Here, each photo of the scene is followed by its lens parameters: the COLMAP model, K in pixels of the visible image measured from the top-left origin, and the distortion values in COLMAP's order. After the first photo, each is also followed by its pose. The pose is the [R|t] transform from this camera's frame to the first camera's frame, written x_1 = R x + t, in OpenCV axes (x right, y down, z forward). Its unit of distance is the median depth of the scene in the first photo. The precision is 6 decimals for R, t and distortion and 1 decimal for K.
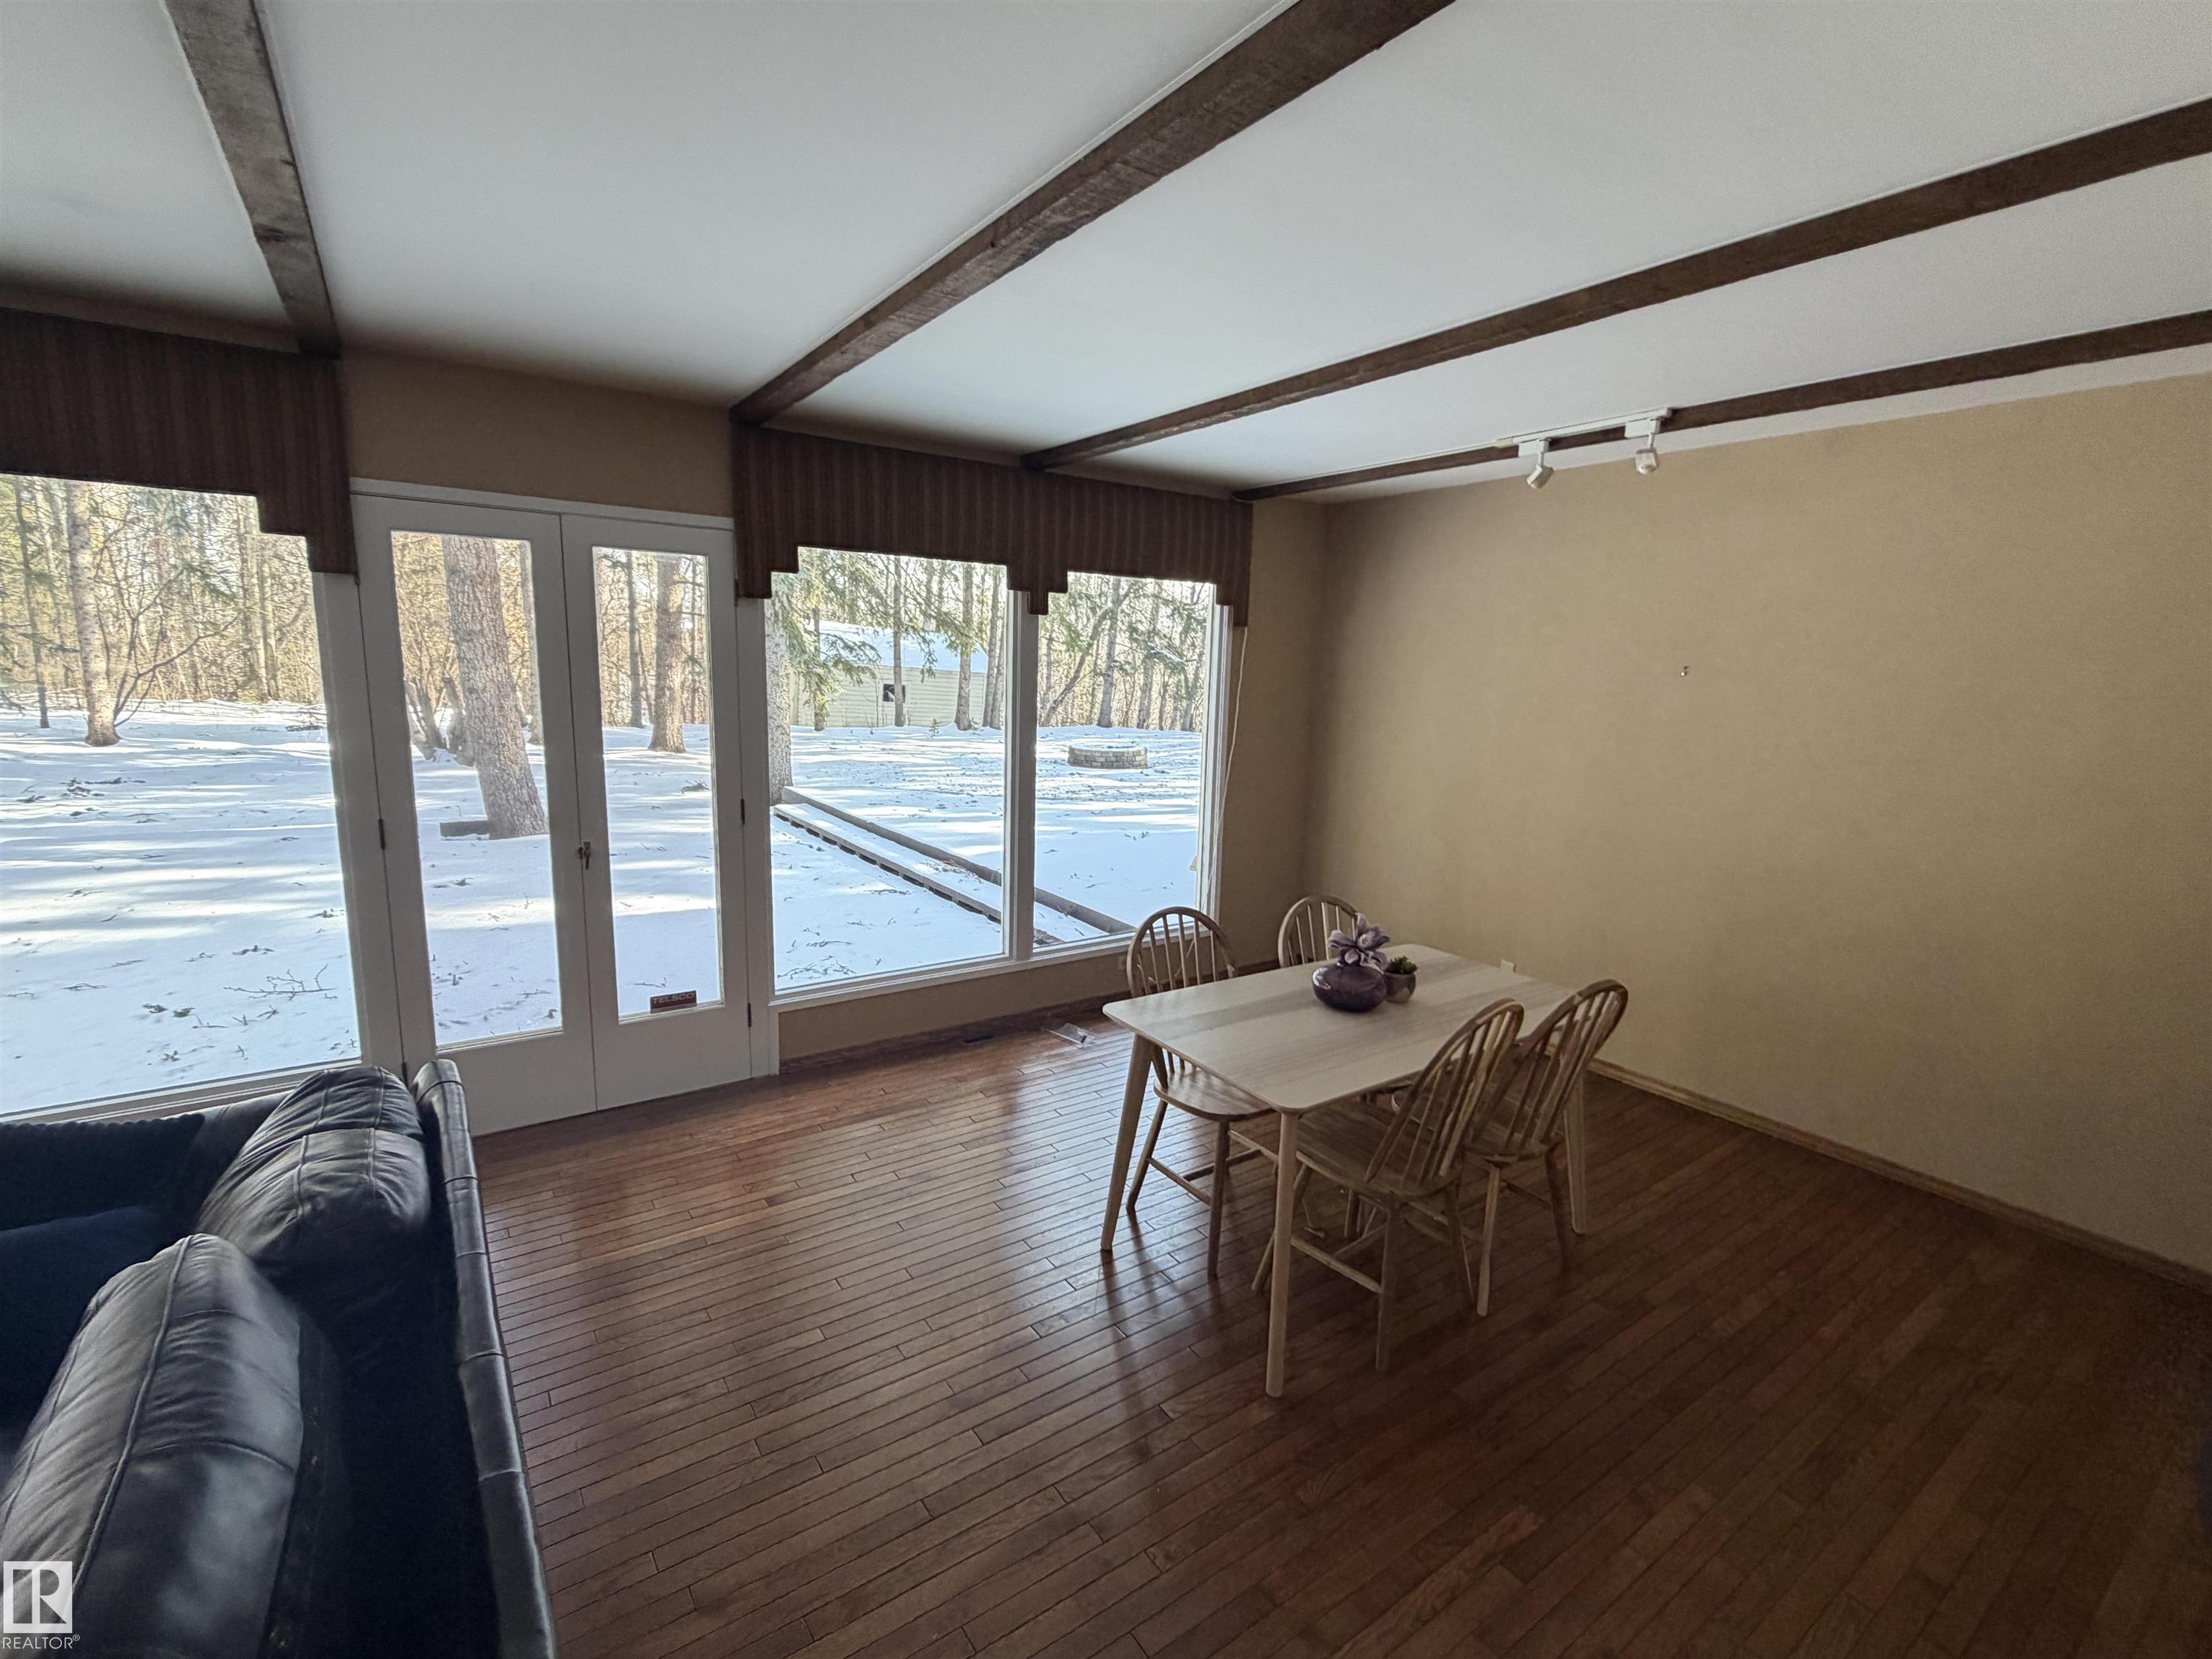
lens RADIAL K [[974.4, 0, 1111.7], [0, 974.4, 830.7], [0, 0, 1]] dist [-0.003373, -0.000306]
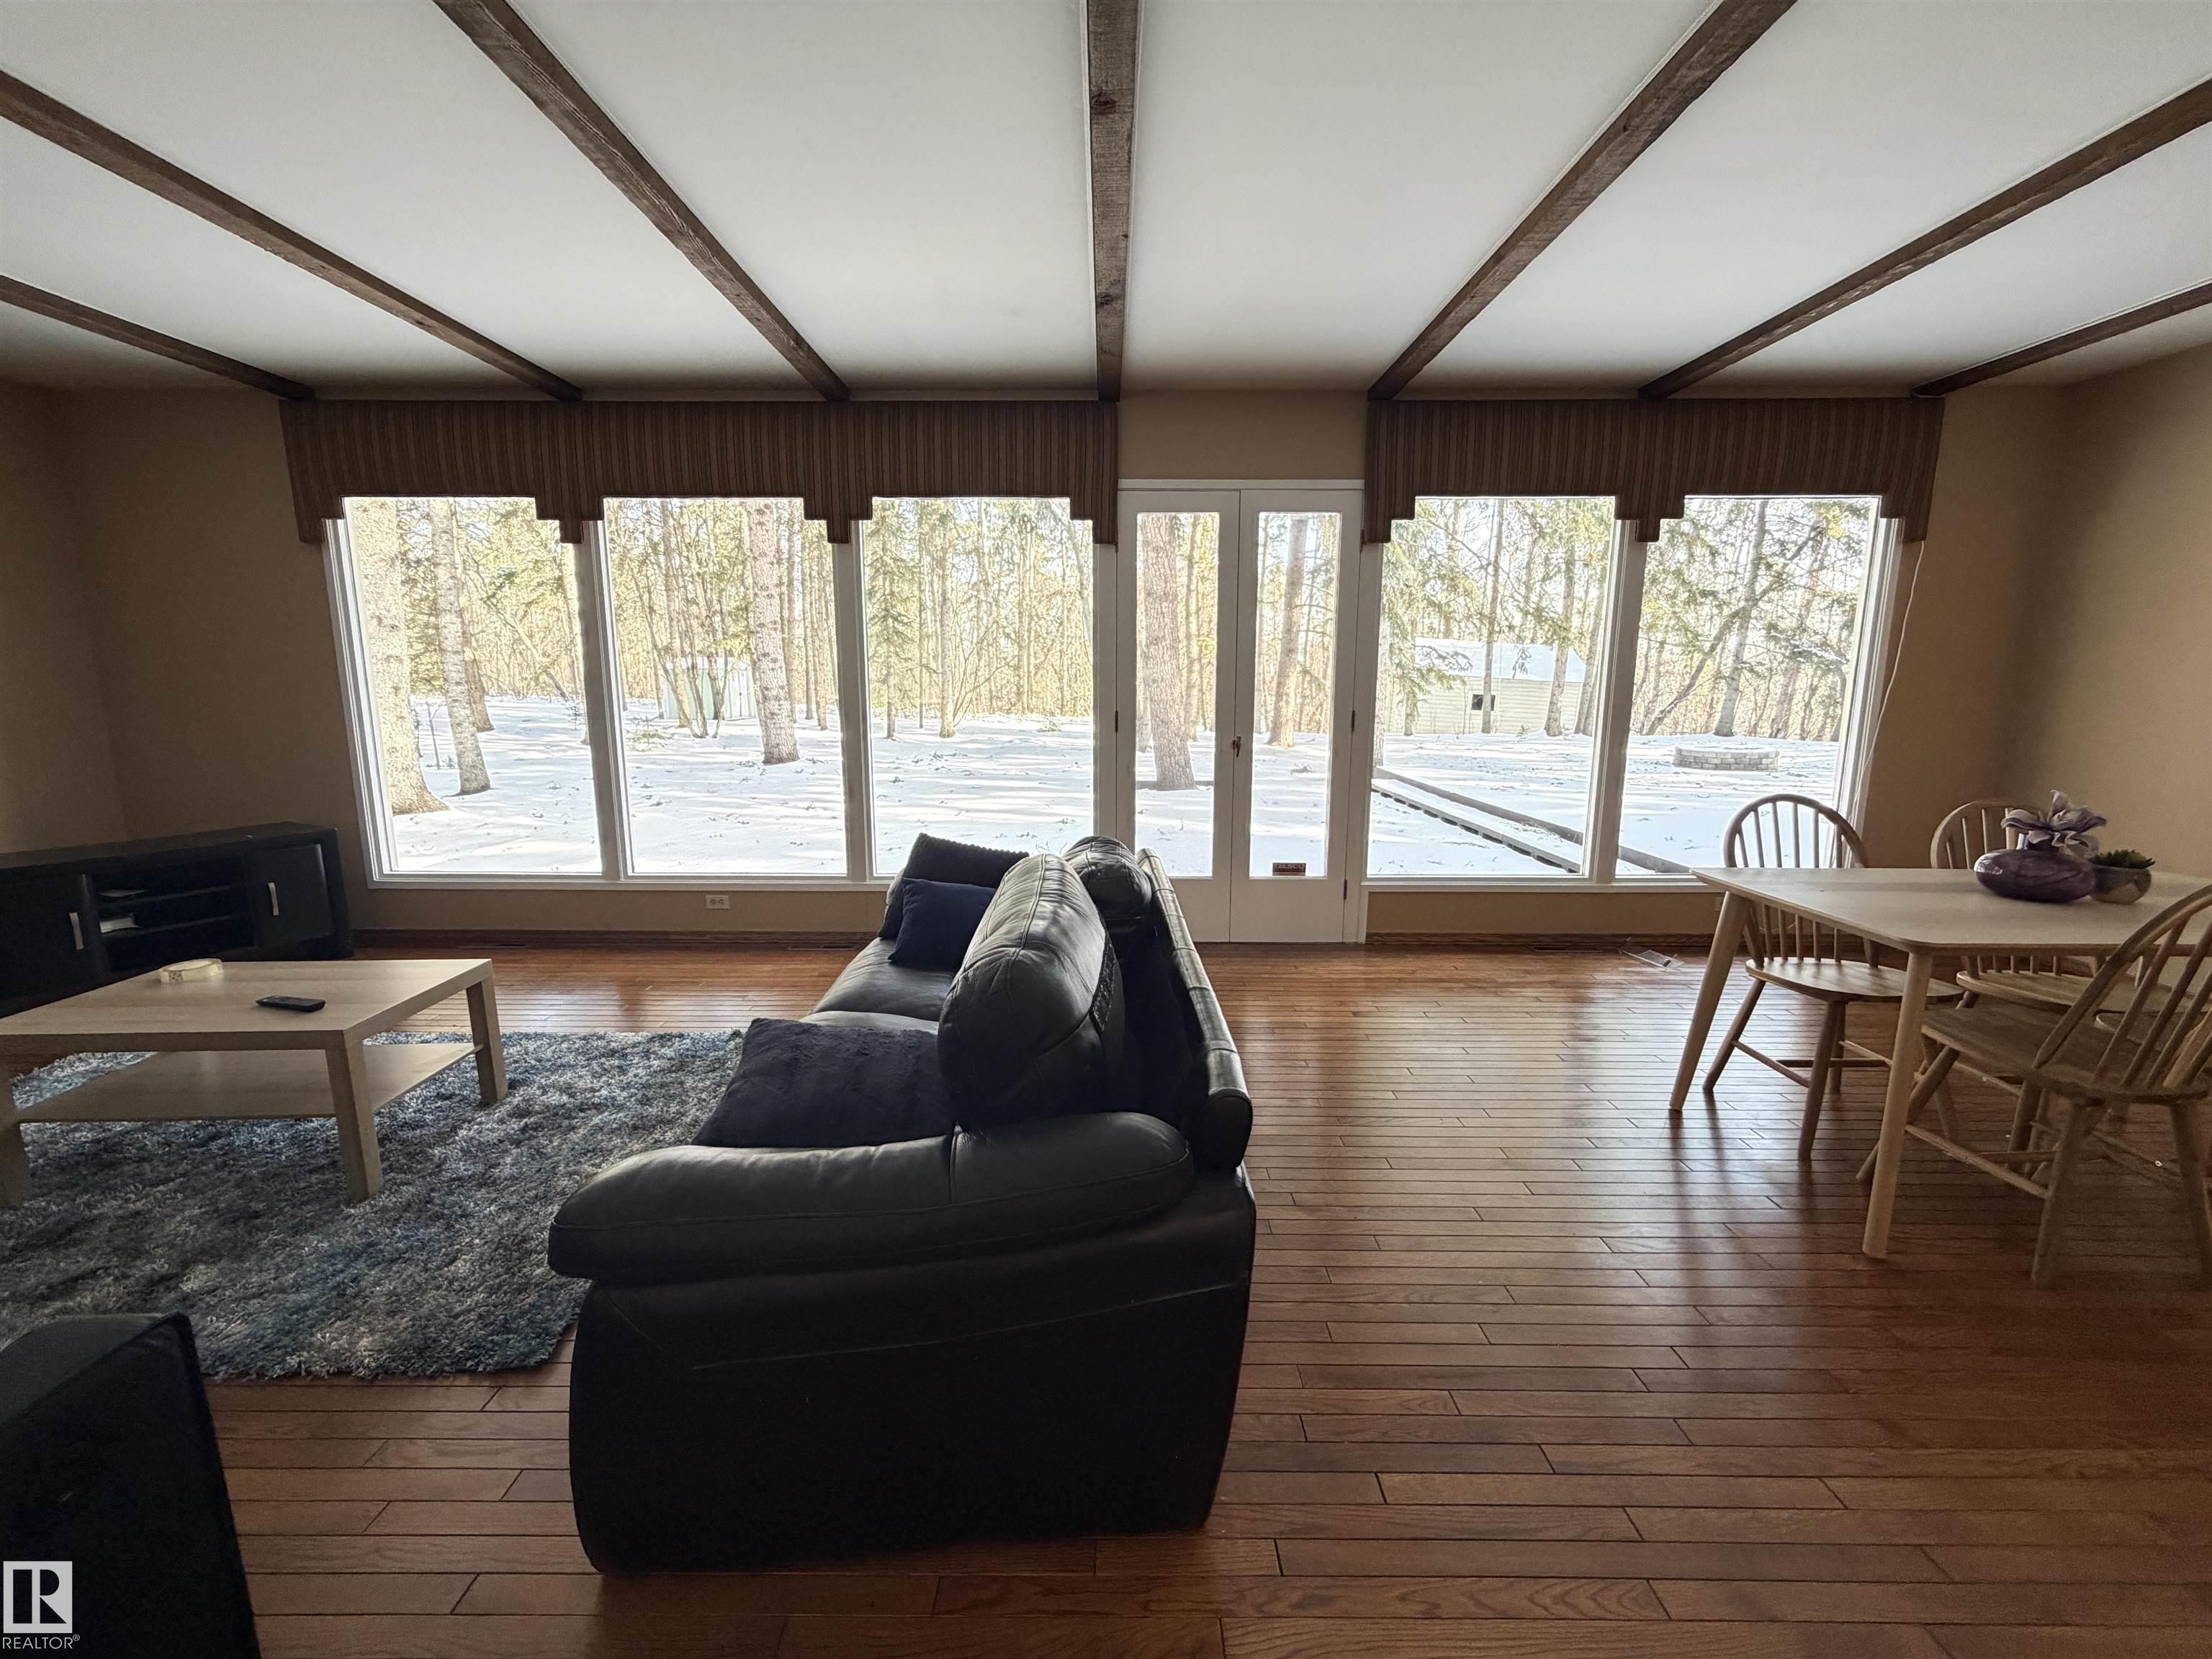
lens RADIAL K [[885.1, 0, 1100.6], [0, 885.1, 833.3], [0, 0, 1]] dist [-0.002355, 0.000379]
pose [[0.813298, 0.065947, -0.578098, 0.013887], [-0.073238, 0.997257, 0.010729, 0.113669], [0.577220, 0.033613, 0.815897, -0.075554]]
